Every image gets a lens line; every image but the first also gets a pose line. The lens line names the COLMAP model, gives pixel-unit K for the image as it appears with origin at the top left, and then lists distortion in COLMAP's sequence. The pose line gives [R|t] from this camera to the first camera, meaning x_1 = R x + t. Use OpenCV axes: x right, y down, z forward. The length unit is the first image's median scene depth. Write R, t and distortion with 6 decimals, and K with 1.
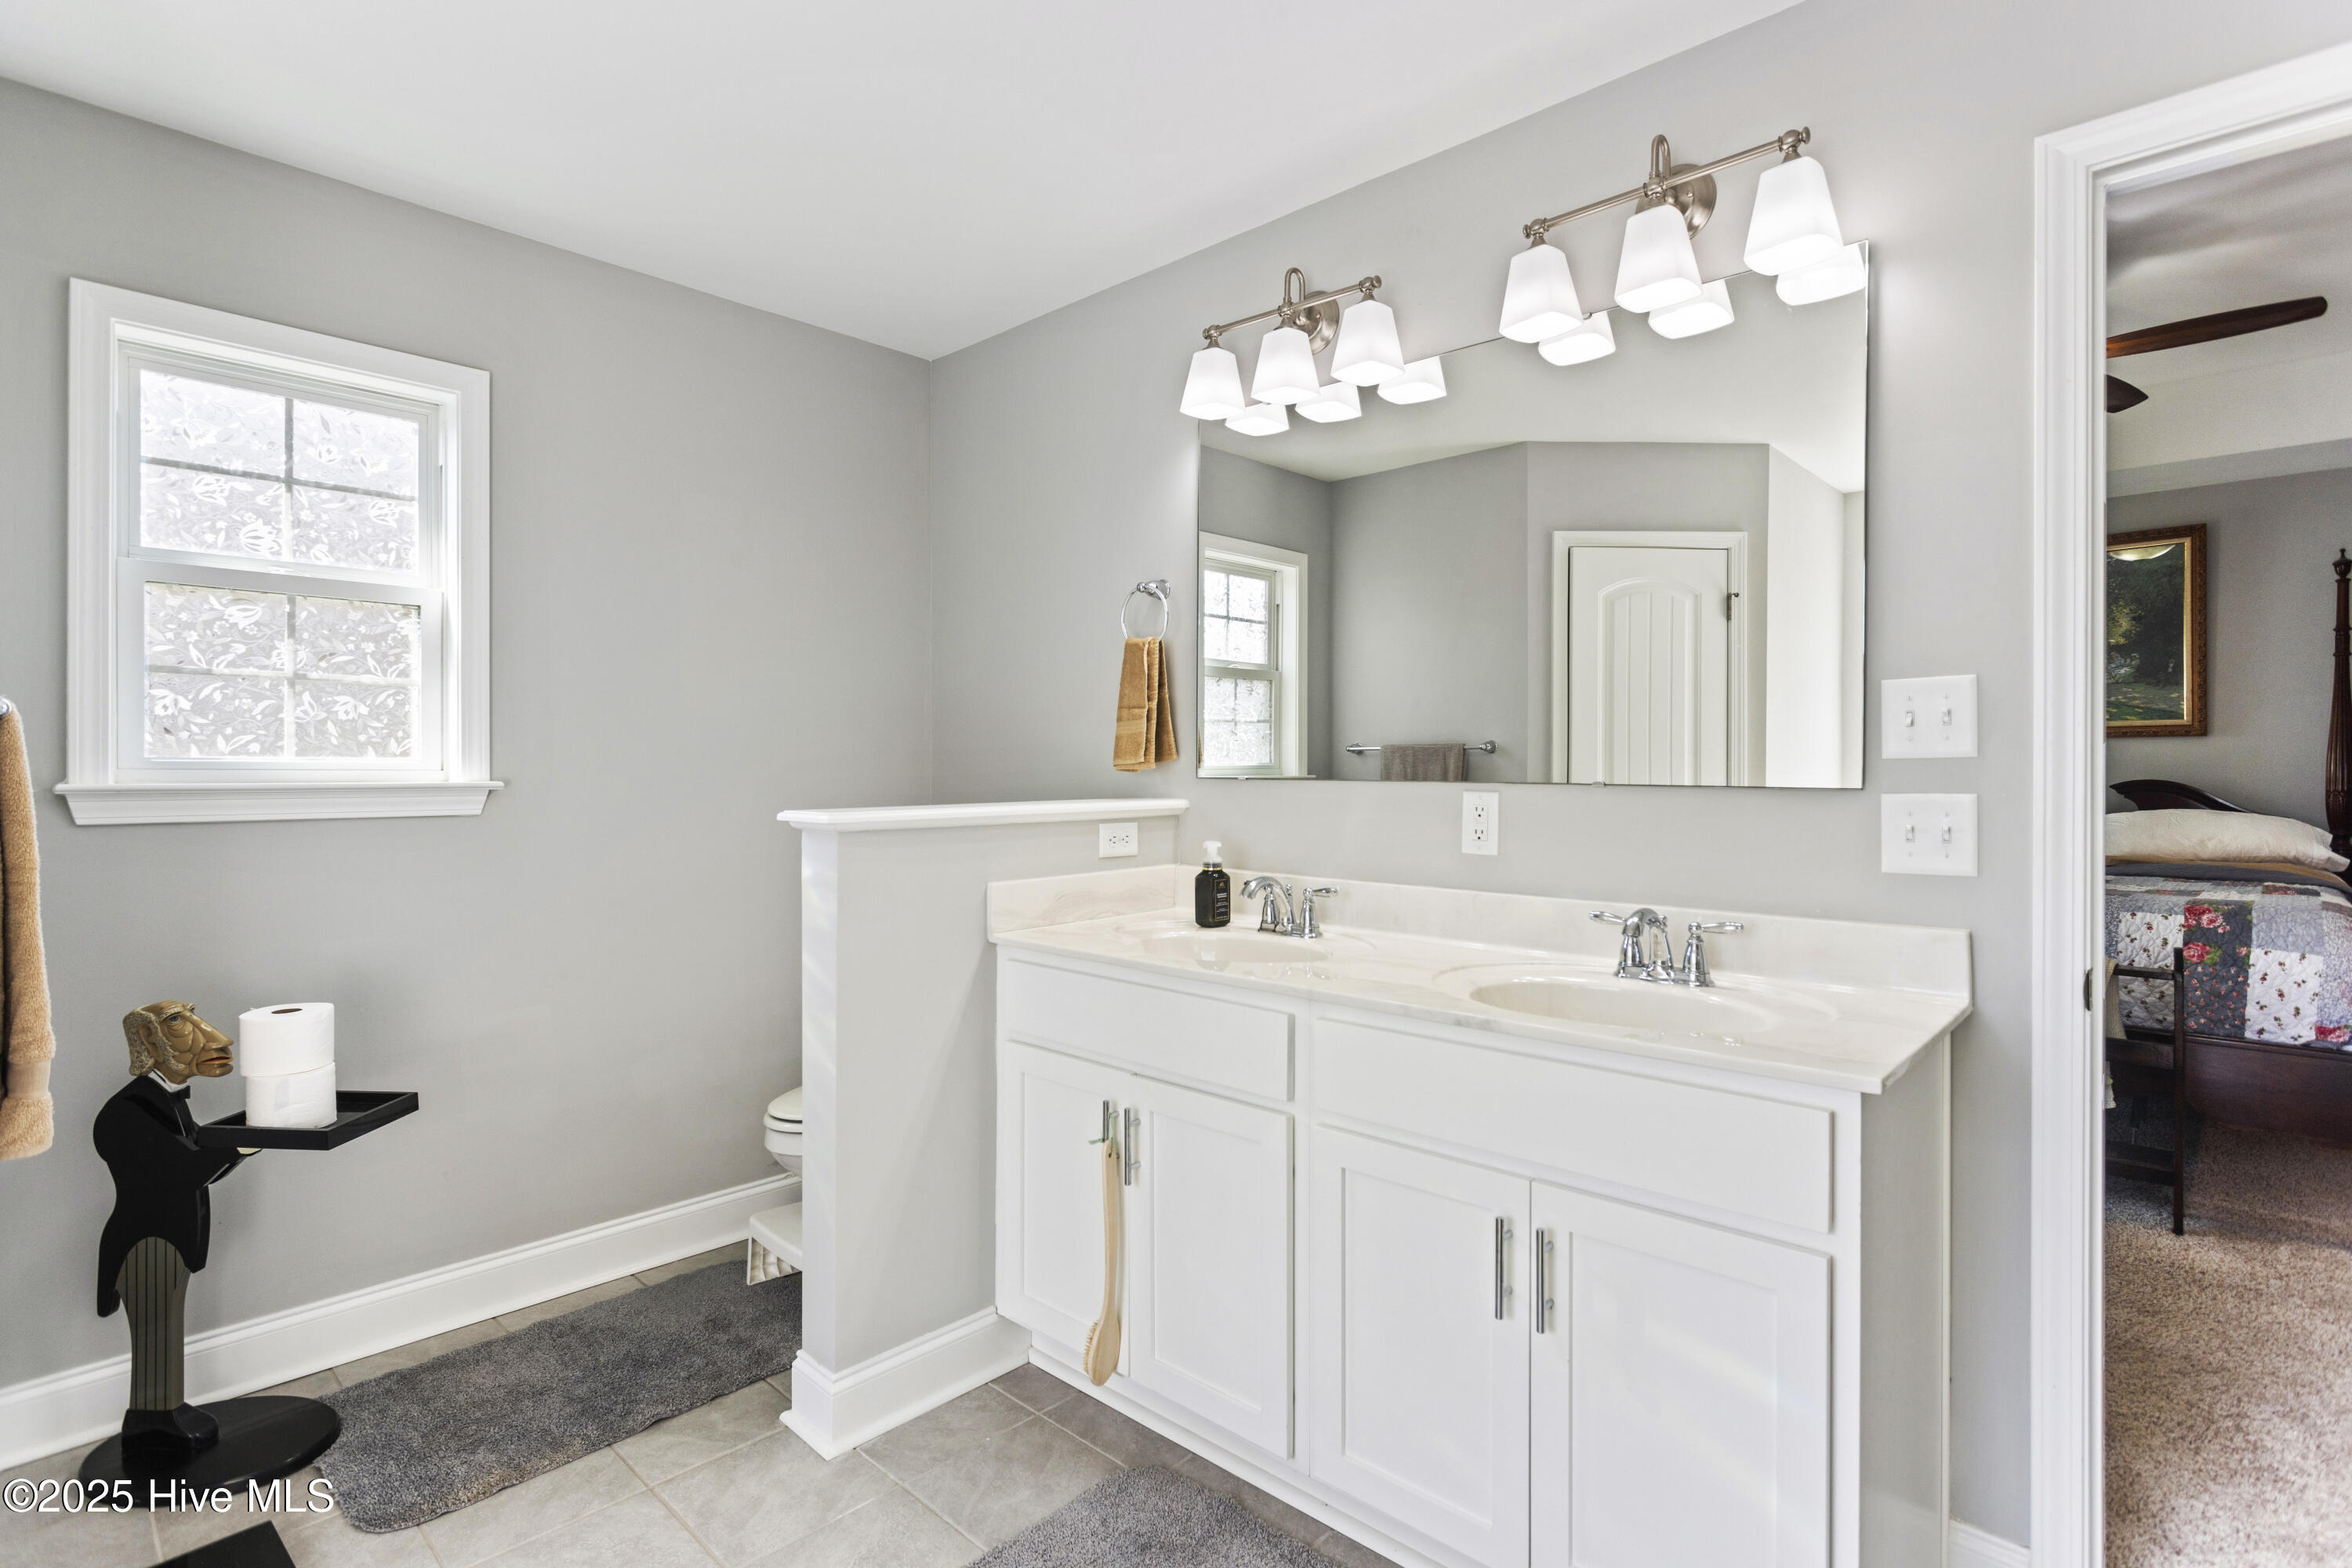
lens RADIAL K [[1188.2, 0, 1178.3], [0, 1188.2, 758.7], [0, 0, 1]] dist [-0.001997, -0.000326]
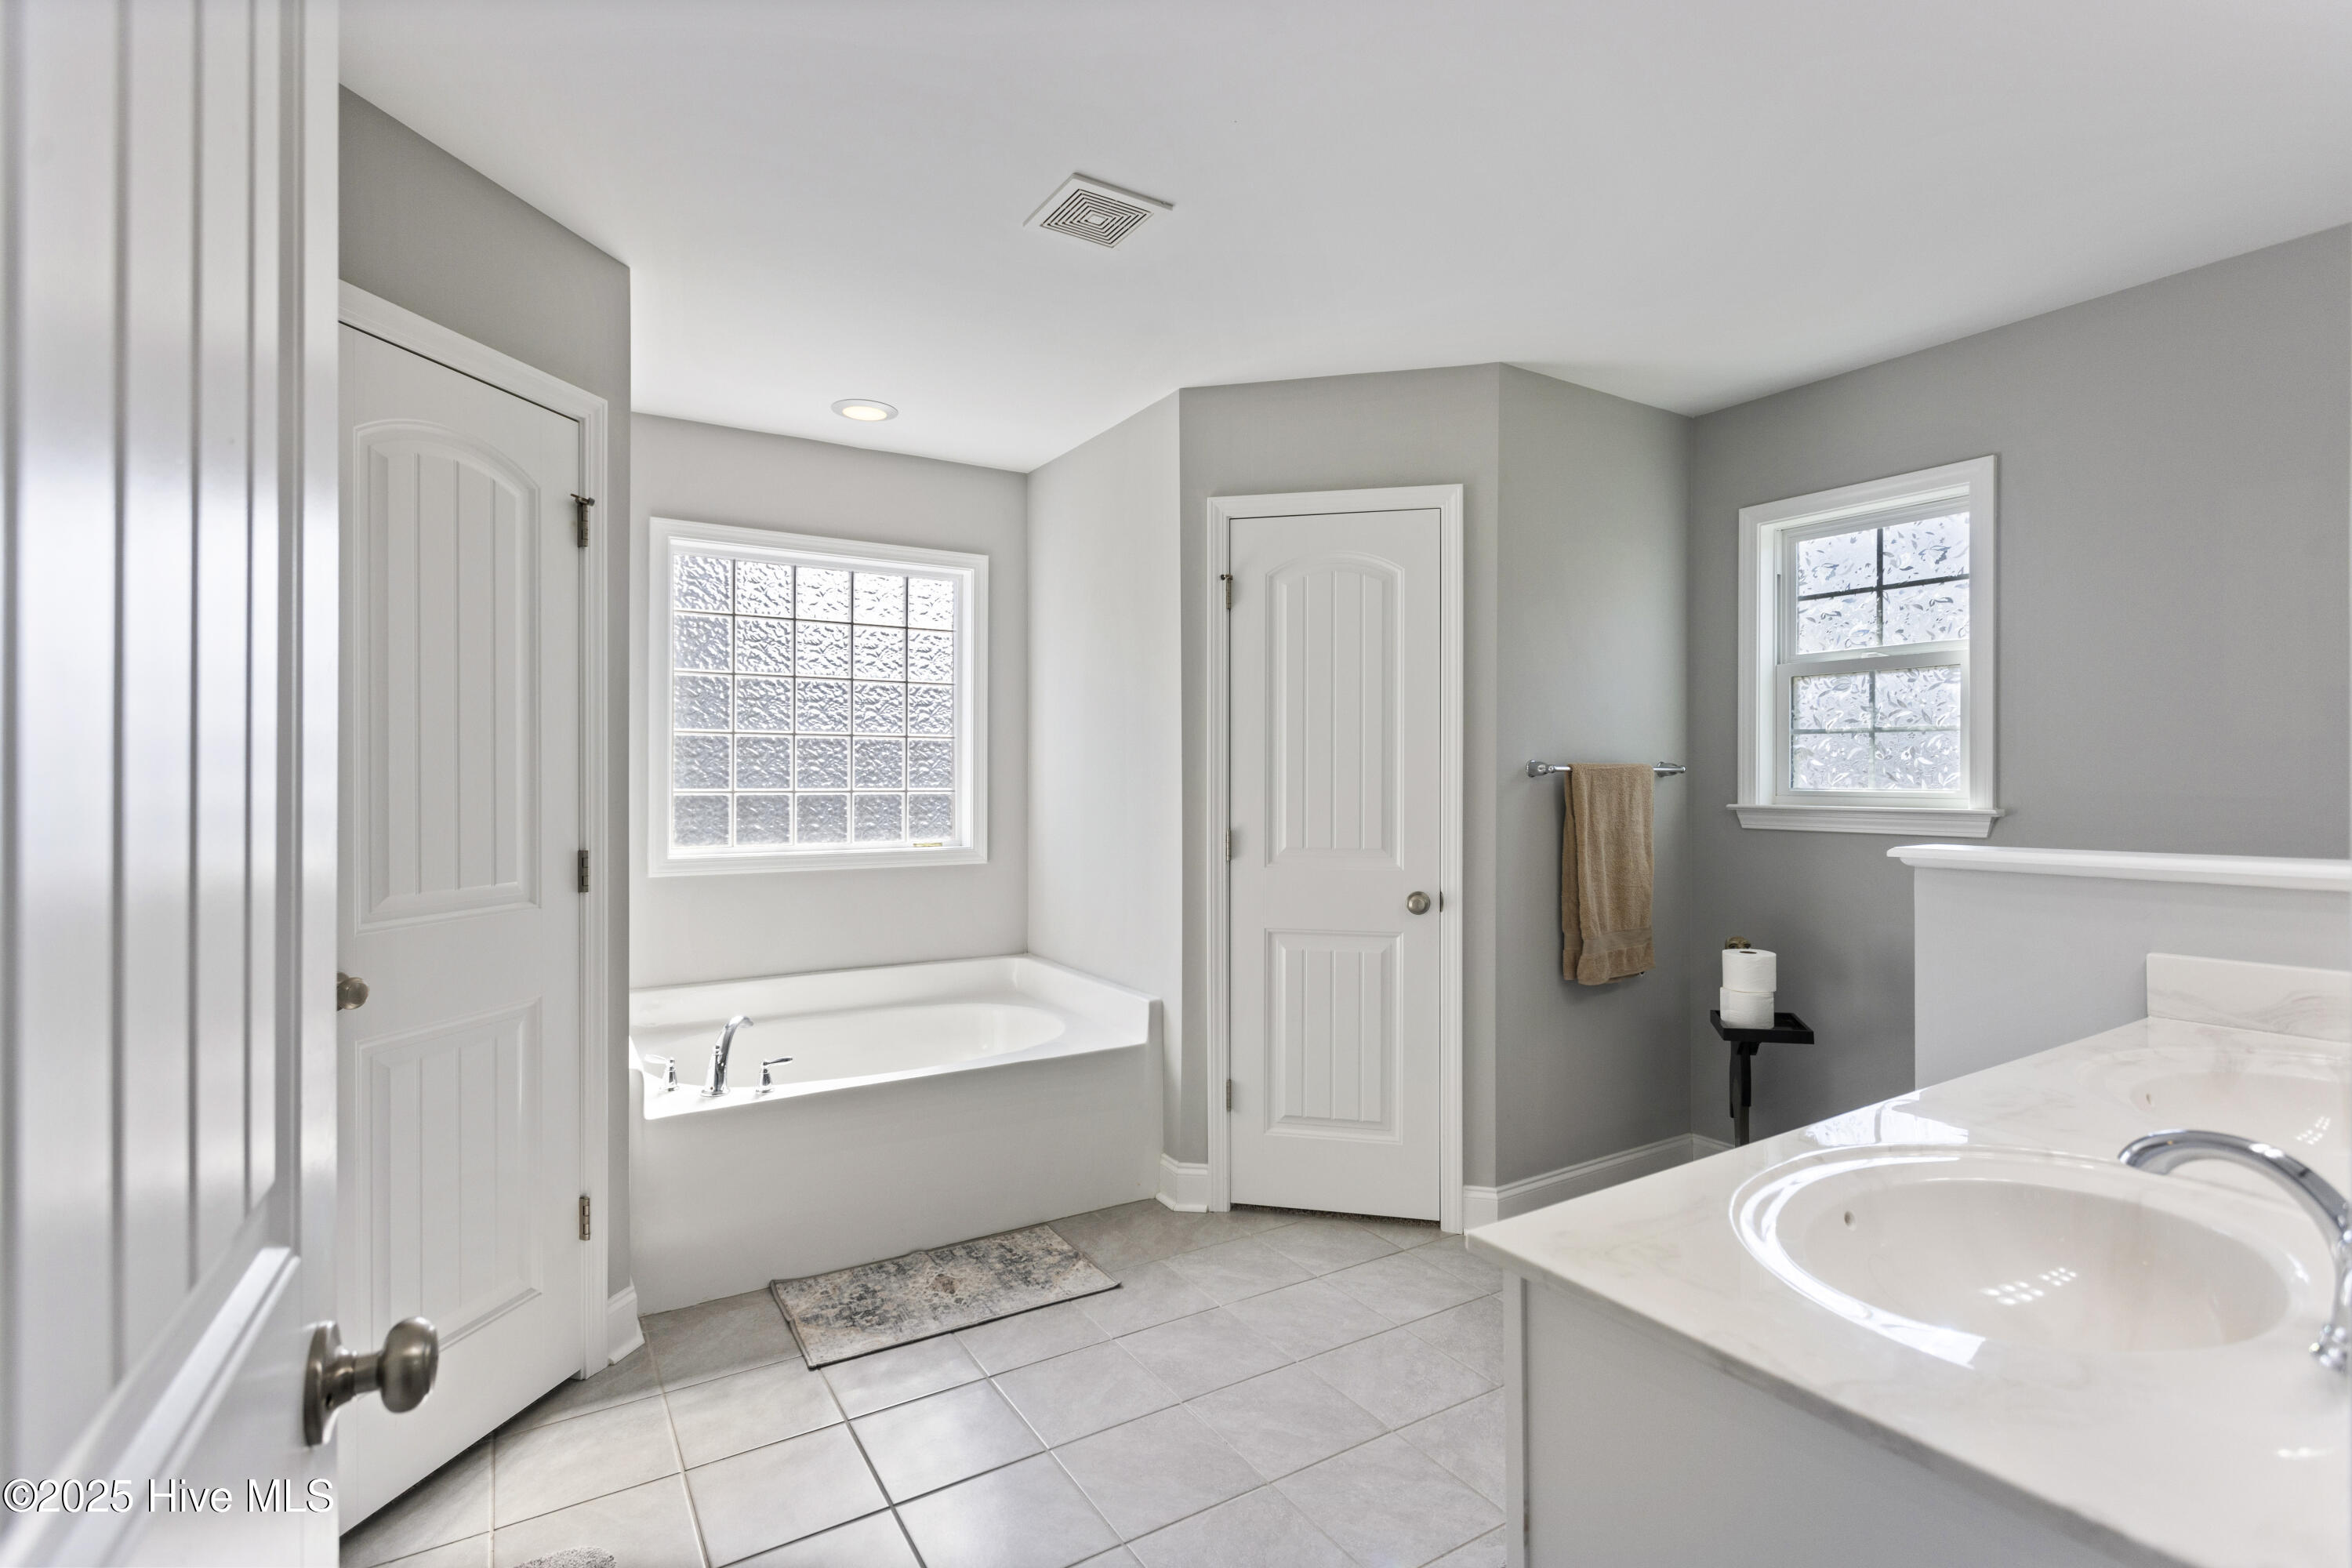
lens RADIAL K [[1094.5, 0, 1179.3], [0, 1094.5, 778.5], [0, 0, 1]] dist [0.001252, 0.000012]
pose [[-0.247125, -0.008110, -0.968950, 0.680450], [-0.005697, 0.999960, -0.006917, 0.000139], [0.968967, 0.003810, -0.247161, 0.530917]]
